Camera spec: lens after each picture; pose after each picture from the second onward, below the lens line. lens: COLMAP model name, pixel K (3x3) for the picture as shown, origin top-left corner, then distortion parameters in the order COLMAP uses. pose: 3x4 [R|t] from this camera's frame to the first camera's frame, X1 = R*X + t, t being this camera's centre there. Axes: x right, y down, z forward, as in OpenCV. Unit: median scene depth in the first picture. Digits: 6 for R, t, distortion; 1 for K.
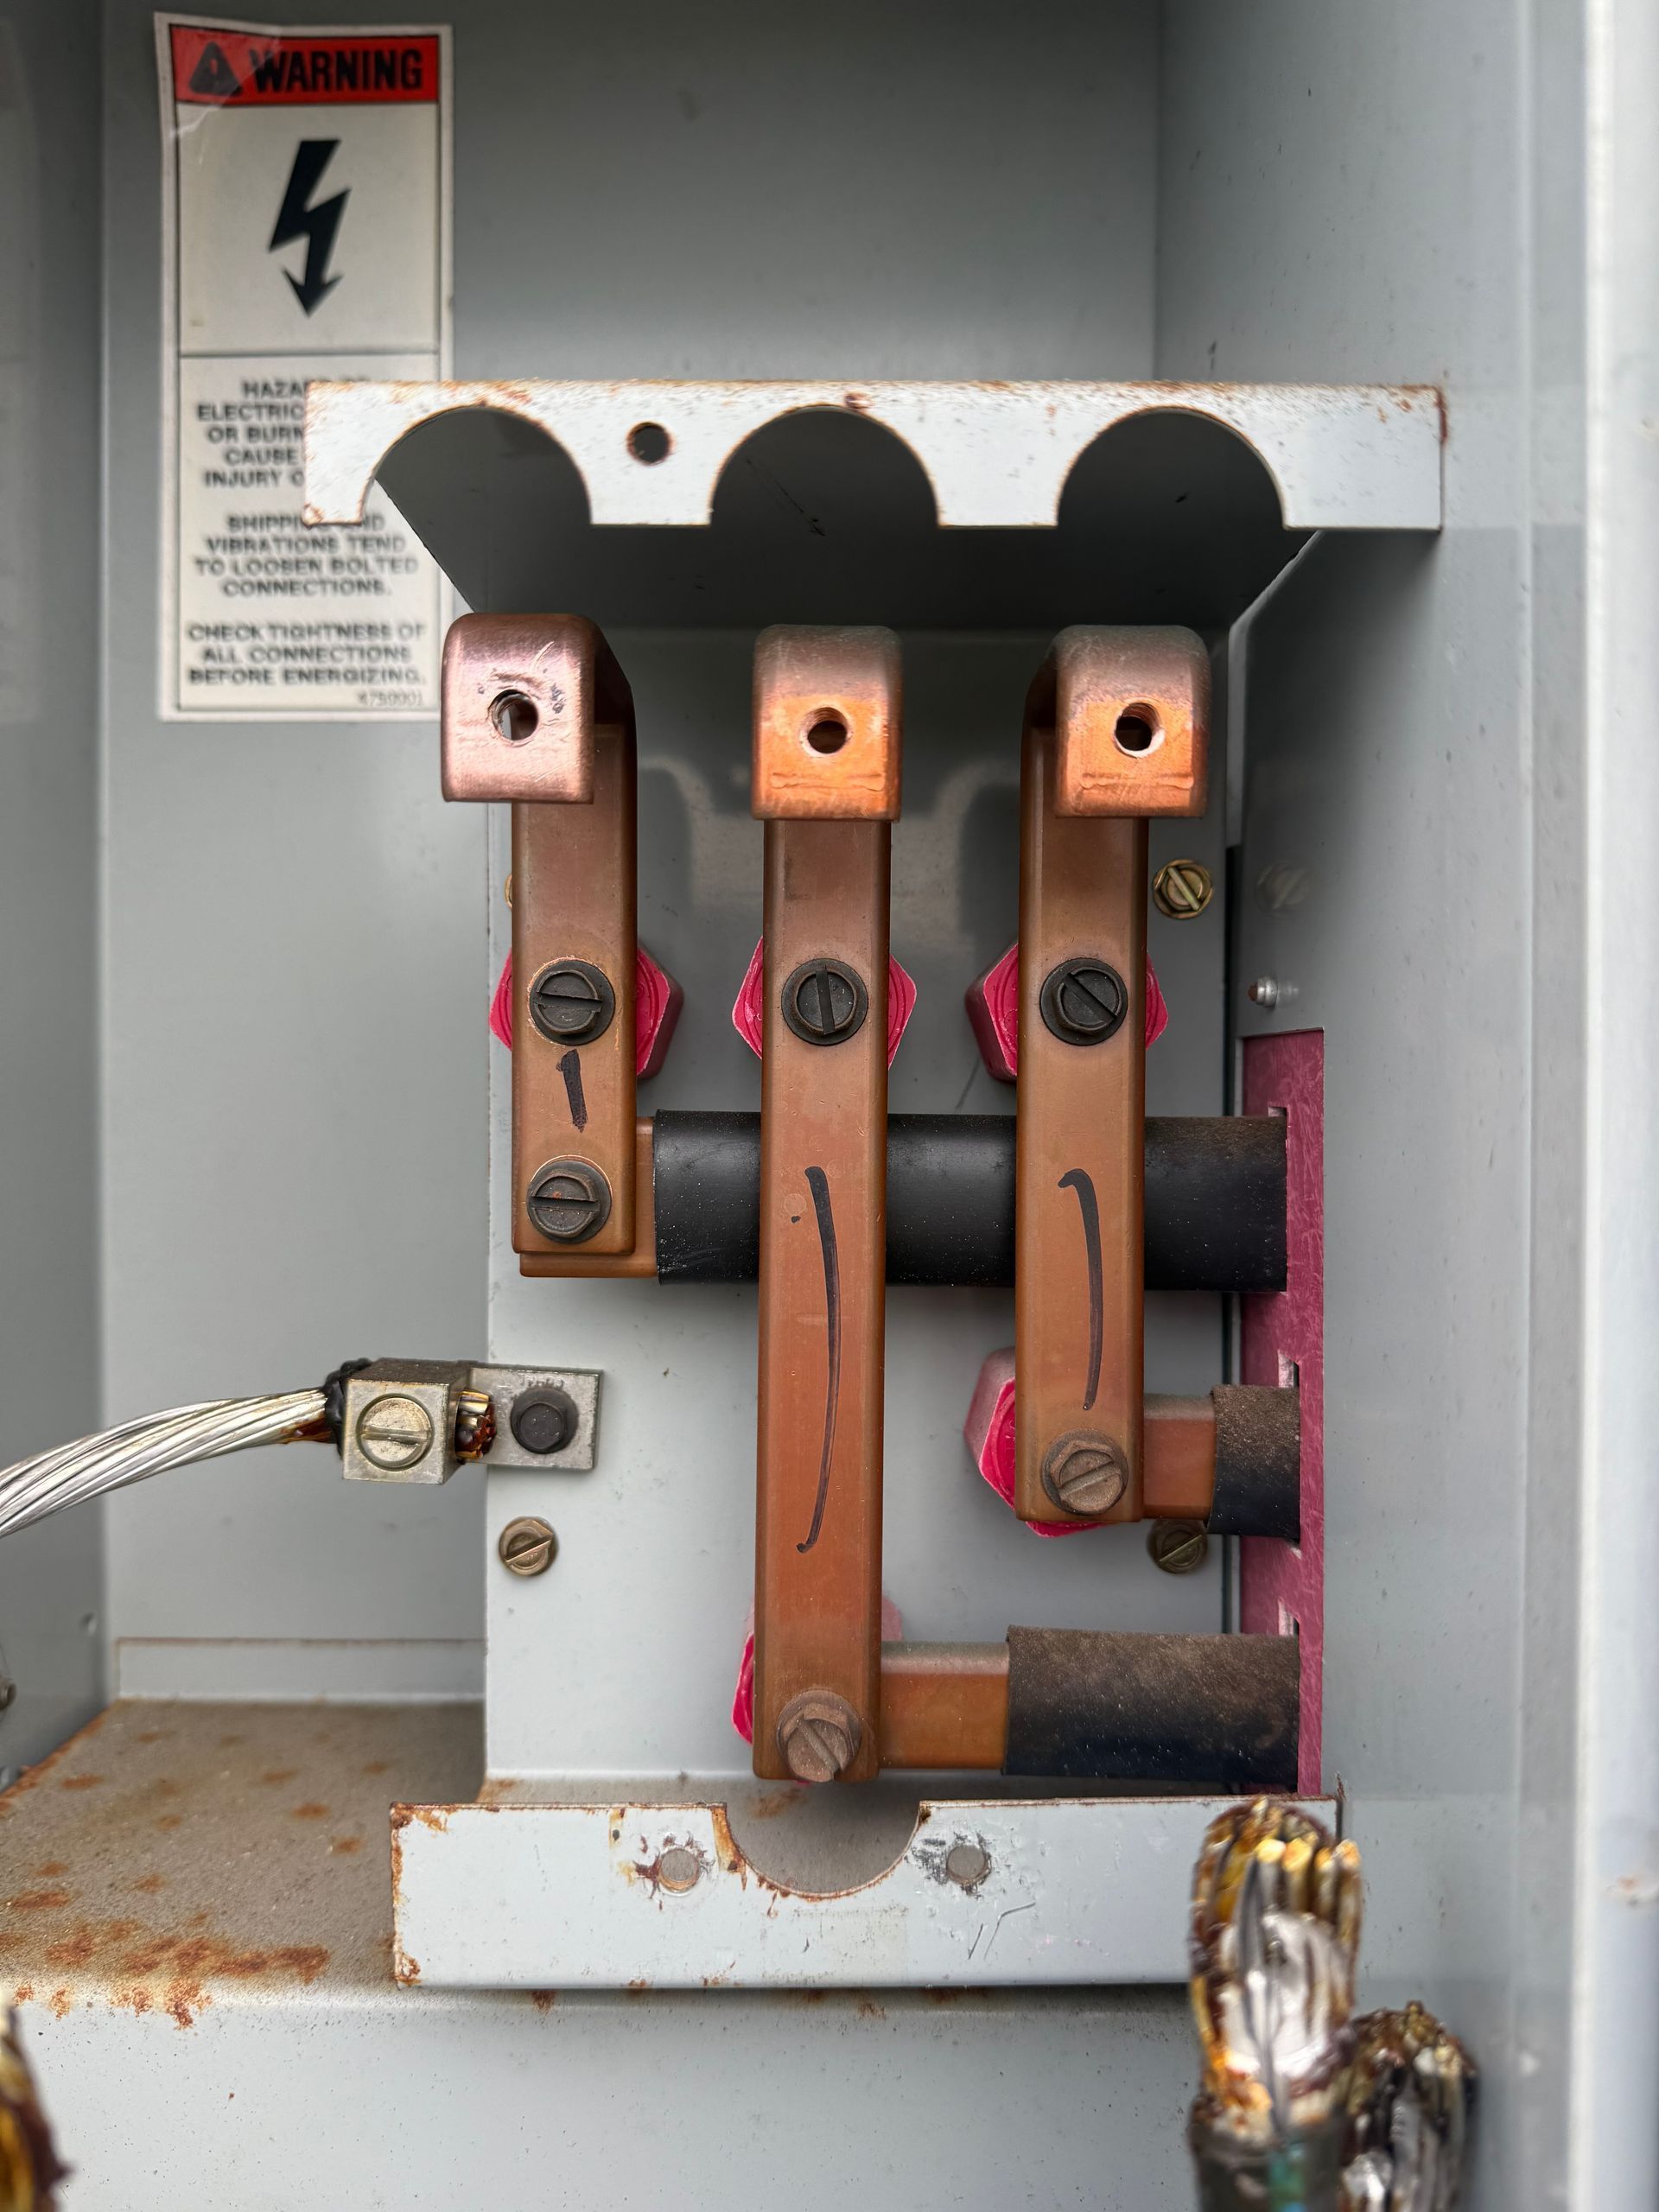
lens RADIAL K [[1622.0, 0, 841.3], [0, 1622.0, 1104.8], [0, 0, 1]] dist [0.002422, -0.015458]
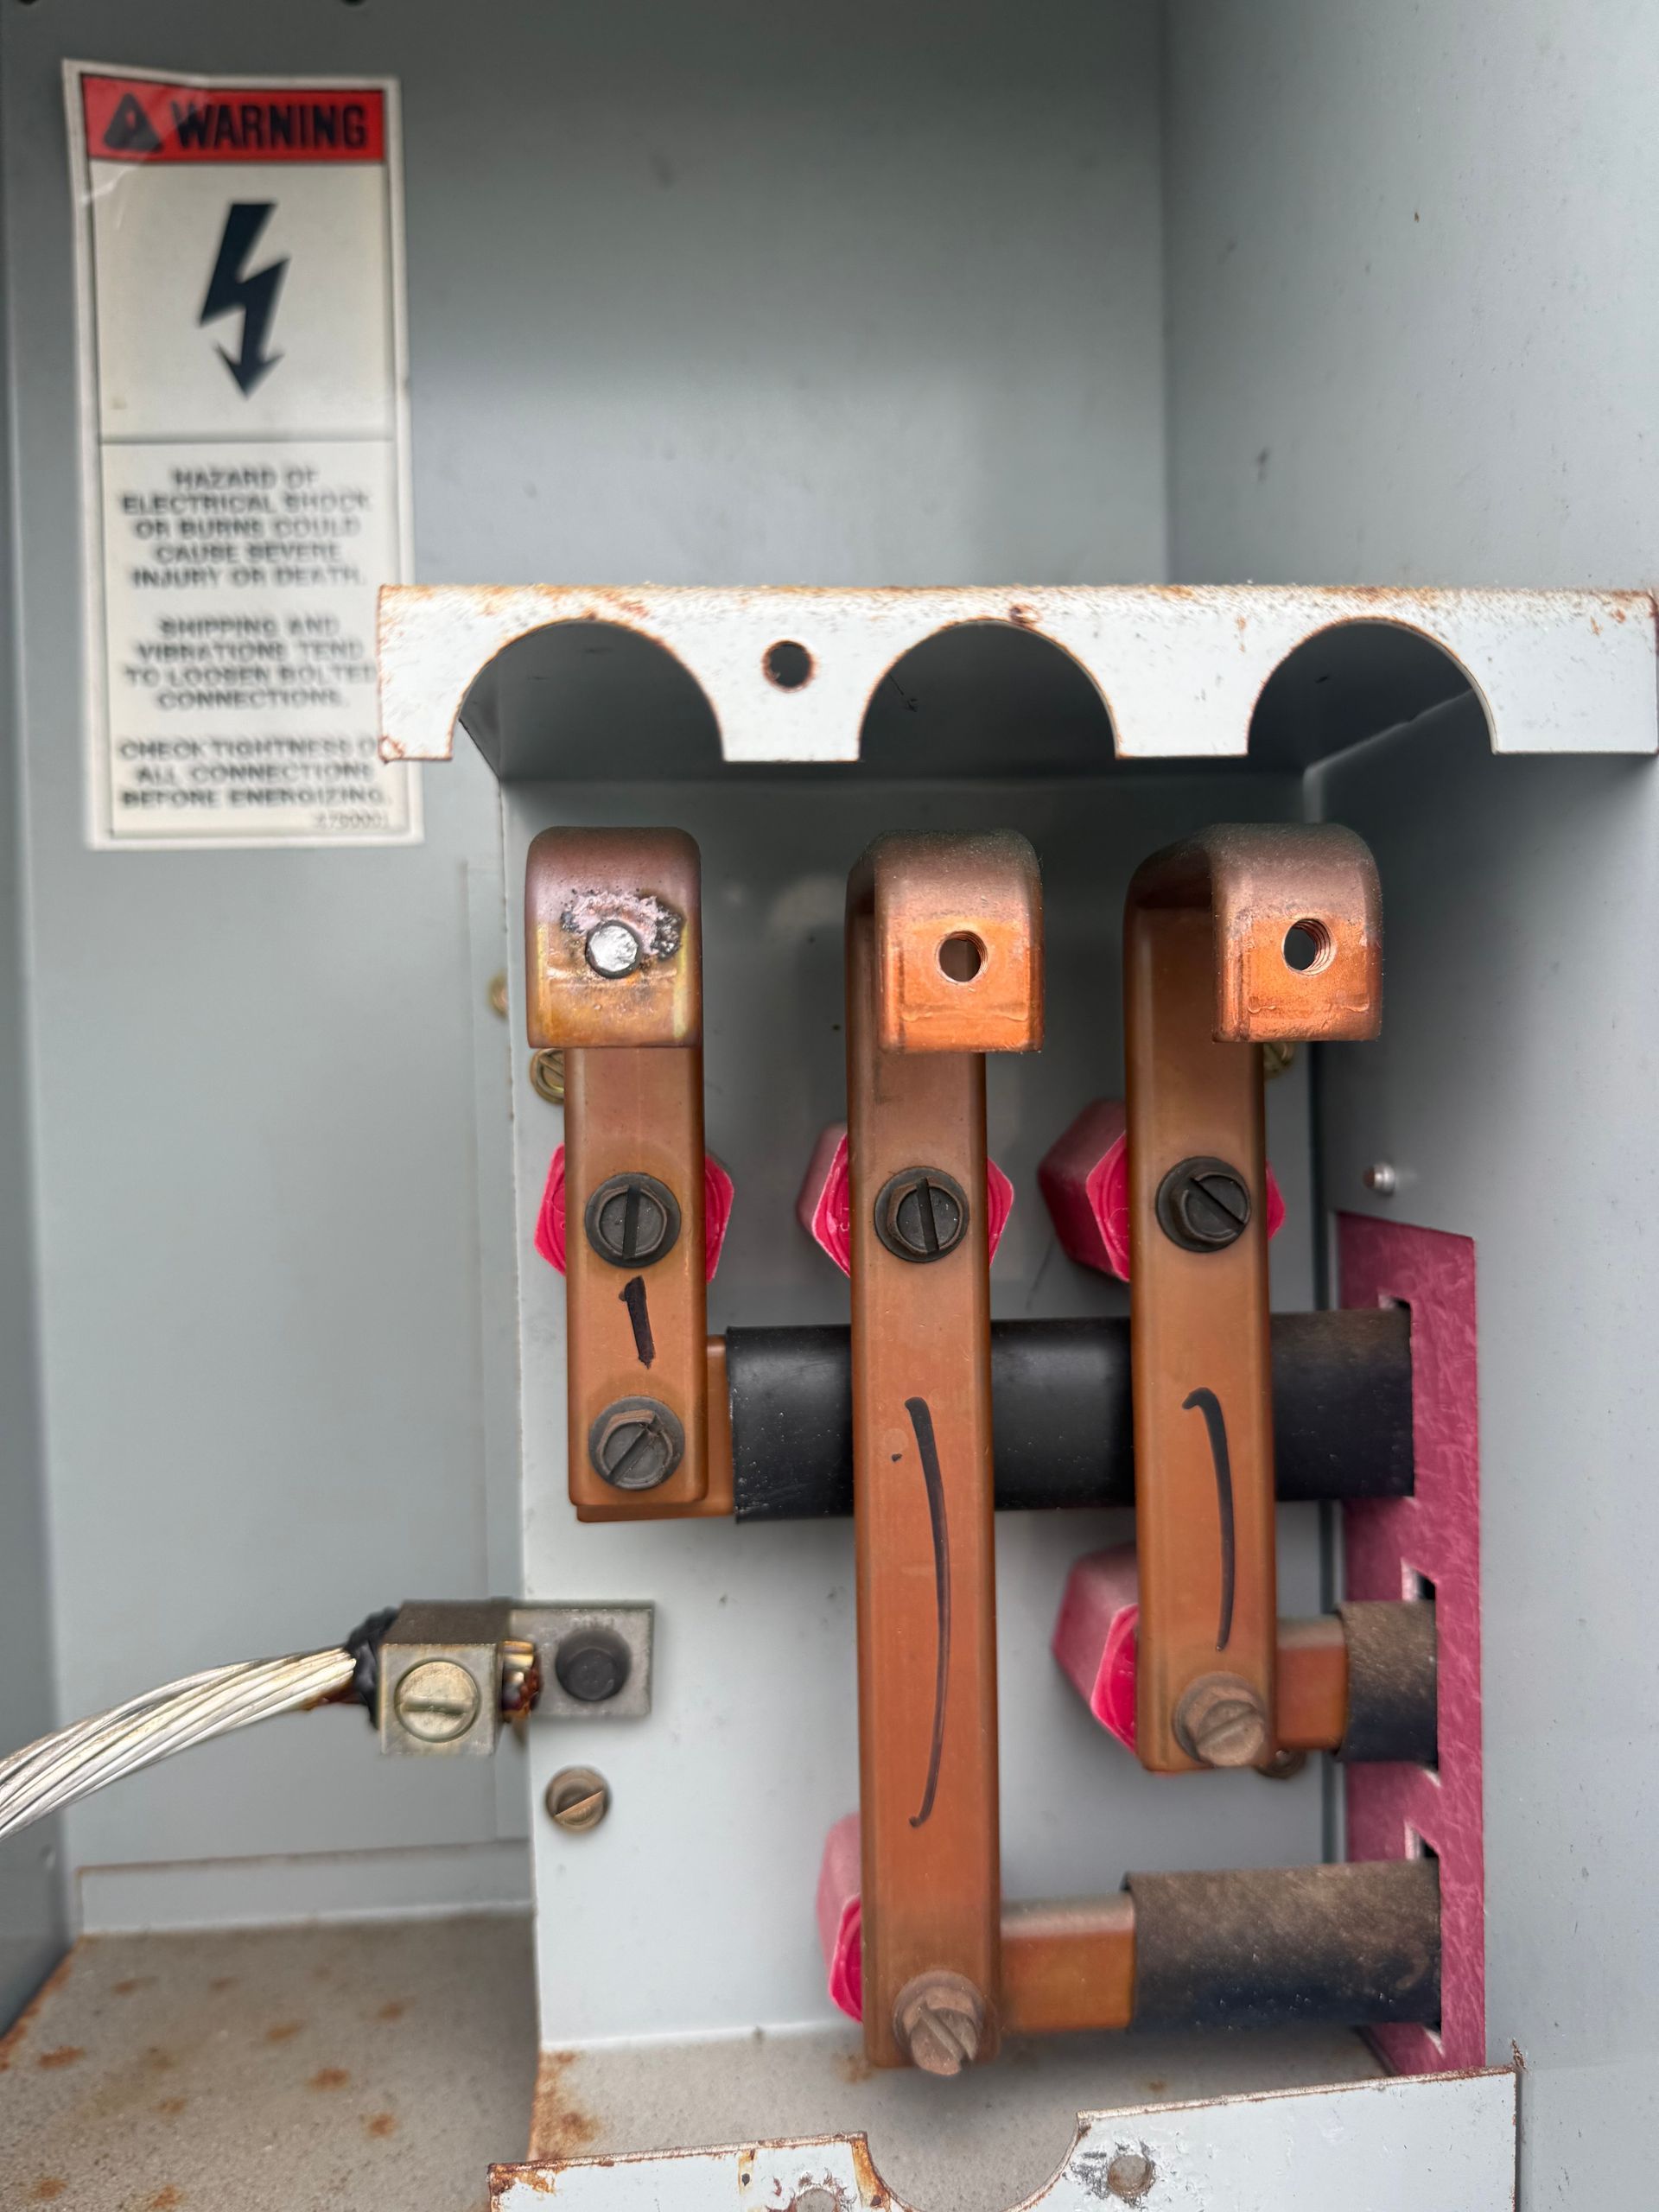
lens RADIAL K [[1636.9, 0, 831.4], [0, 1636.9, 1097.4], [0, 0, 1]] dist [-0.010285, -0.000615]
pose [[0.995979, -0.031277, 0.083950, -0.129789], [0.030656, 0.999492, 0.008669, -0.133496], [-0.084179, -0.006061, 0.996432, 0.090408]]
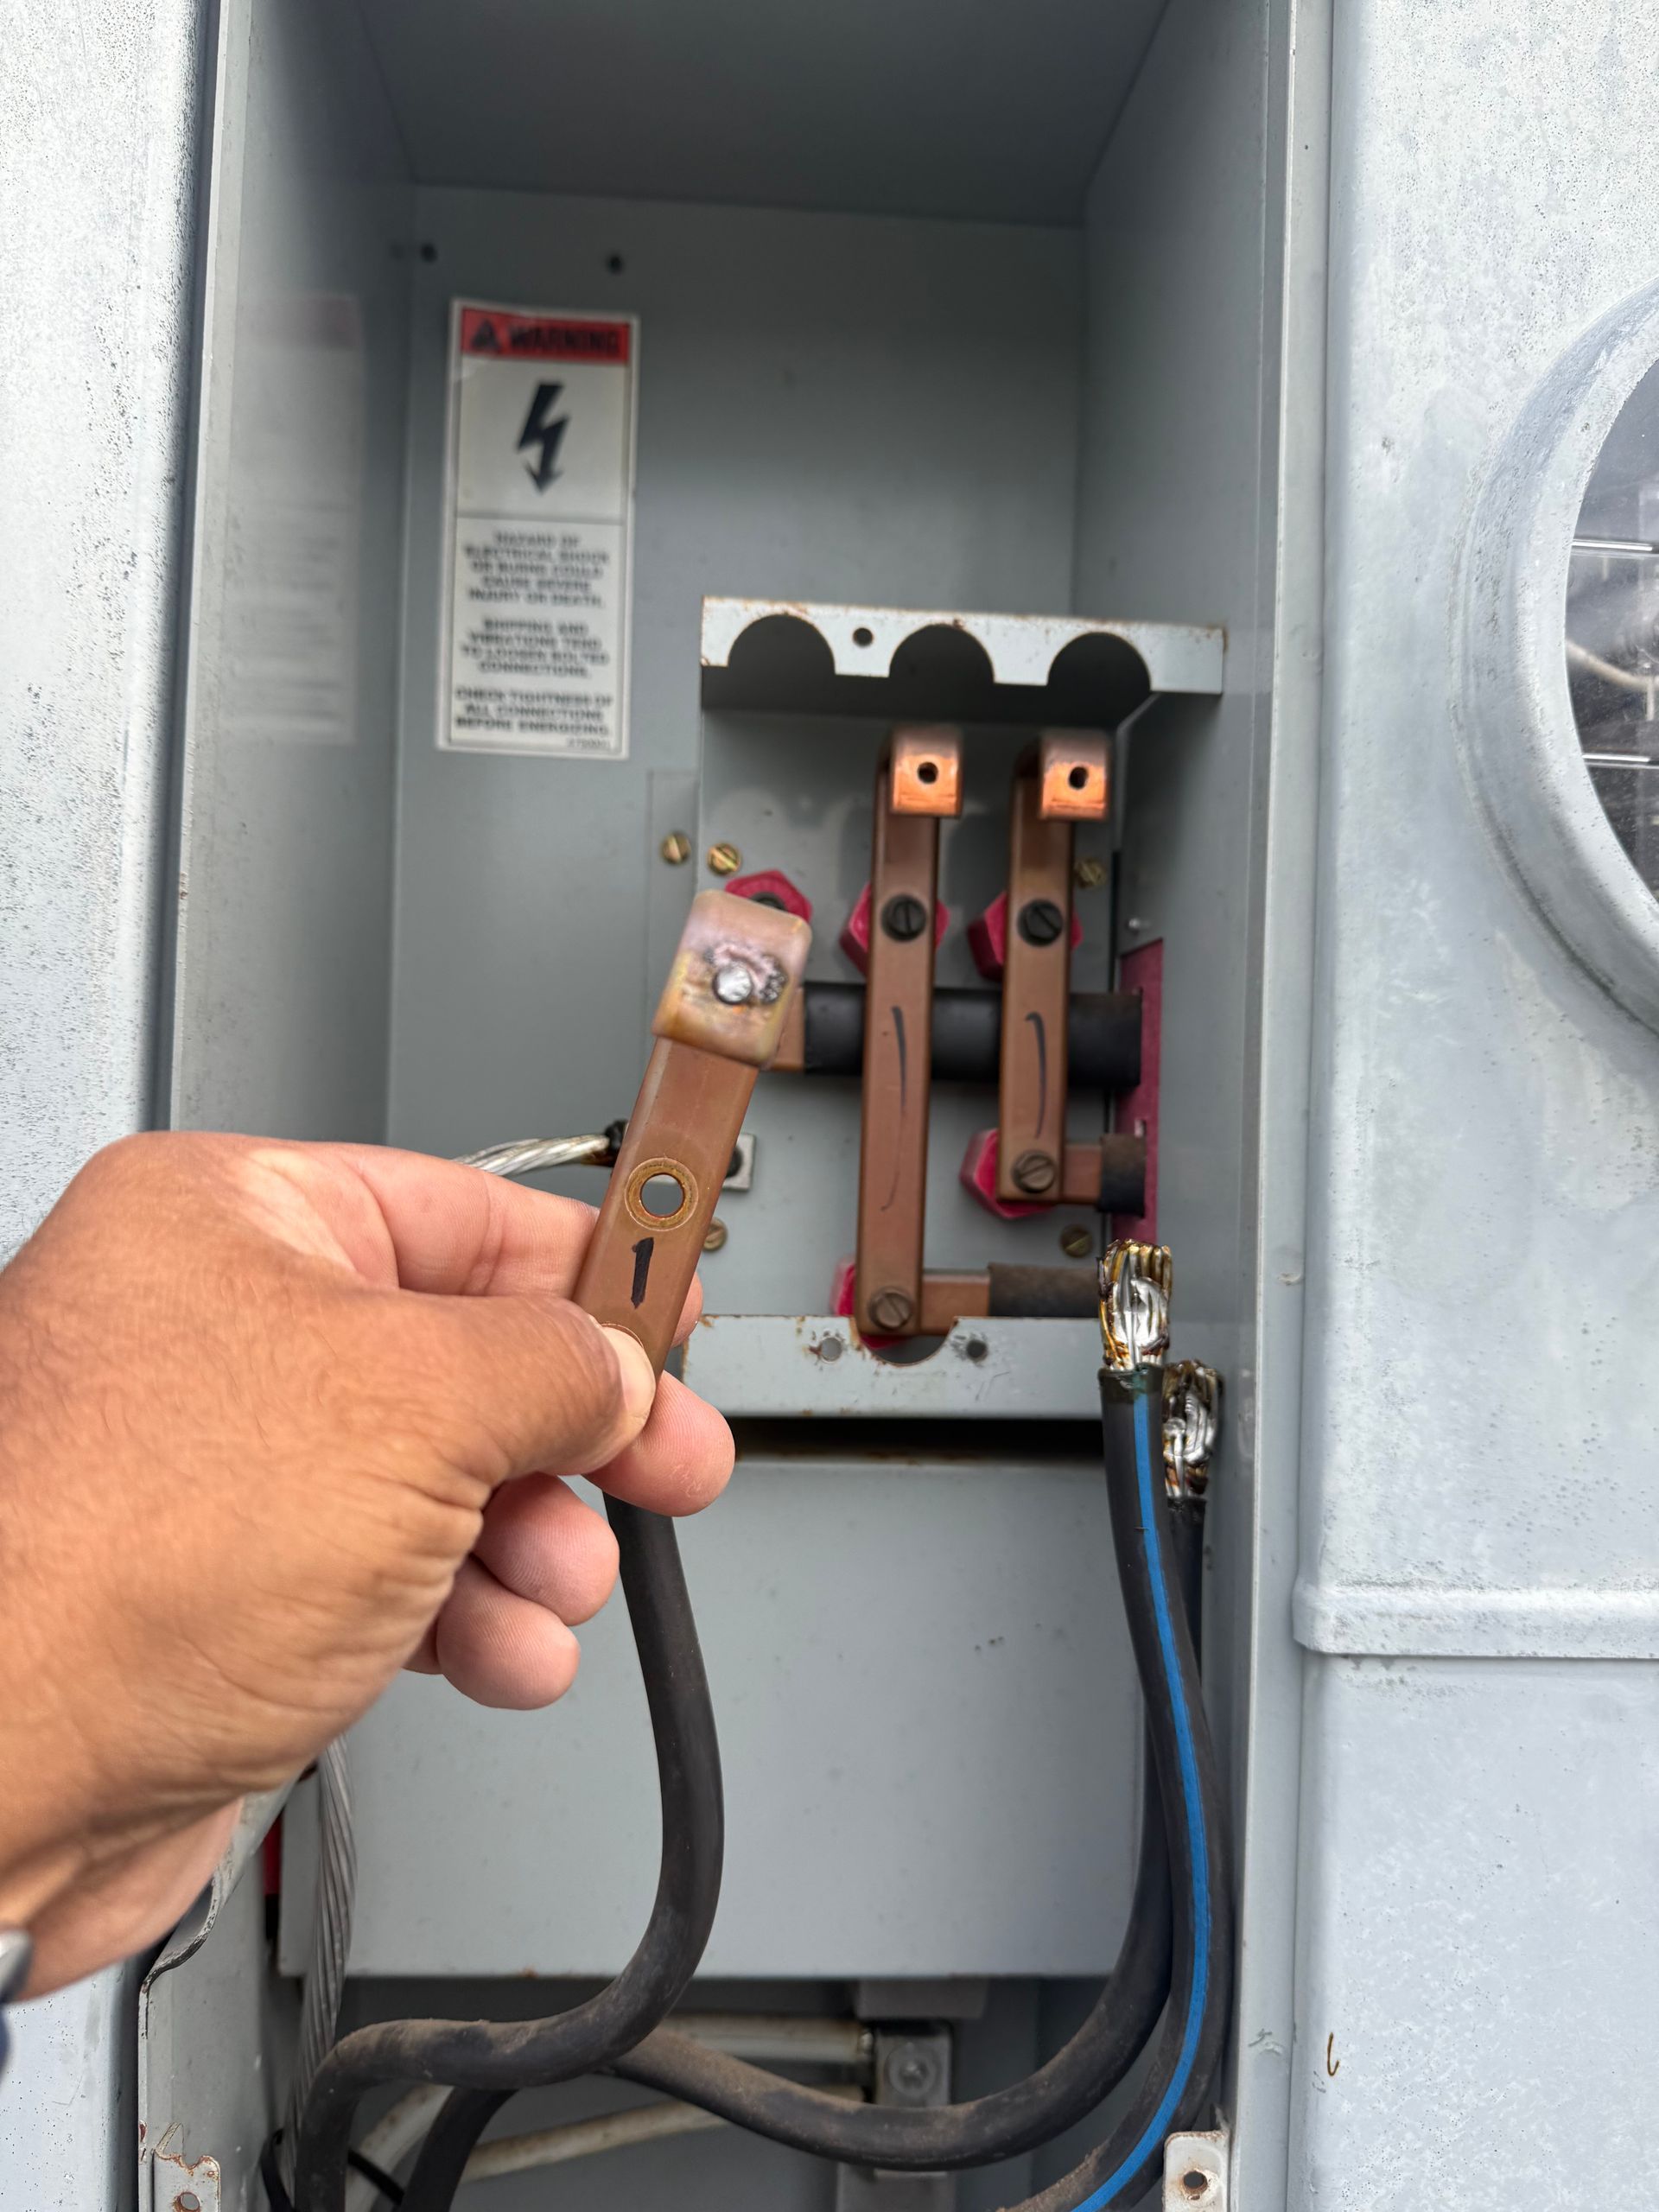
lens RADIAL K [[1633.6, 0, 829.5], [0, 1633.6, 1106.0], [0, 0, 1]] dist [0.262497, -0.569254]
pose [[0.995738, 0.028552, 0.087696, -0.248743], [-0.025118, 0.998883, -0.040024, 0.223873], [-0.088741, 0.037651, 0.995343, -0.859430]]
